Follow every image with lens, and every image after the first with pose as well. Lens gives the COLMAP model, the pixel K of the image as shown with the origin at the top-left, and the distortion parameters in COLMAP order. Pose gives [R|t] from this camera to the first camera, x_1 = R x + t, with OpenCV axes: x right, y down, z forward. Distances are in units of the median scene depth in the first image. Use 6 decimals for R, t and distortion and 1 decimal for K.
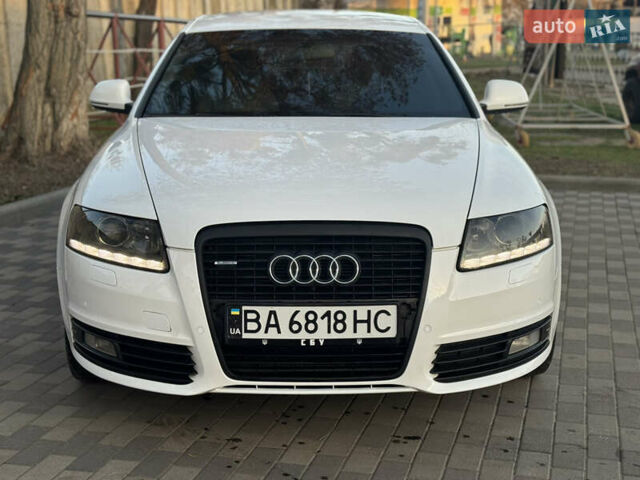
lens RADIAL K [[976.1, 0, 331.8], [0, 976.1, 240.3], [0, 0, 1]] dist [0.172523, -0.227377]
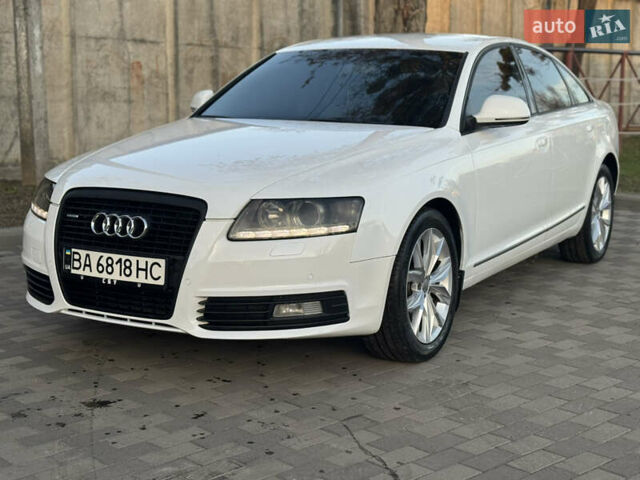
lens RADIAL K [[976.1, 0, 331.8], [0, 976.1, 240.3], [0, 0, 1]] dist [0.172523, -0.227377]
pose [[0.861595, 0.089287, -0.499682, 0.874022], [-0.106647, 0.994277, -0.006224, 0.027158], [0.496267, 0.058652, 0.866187, 0.019067]]
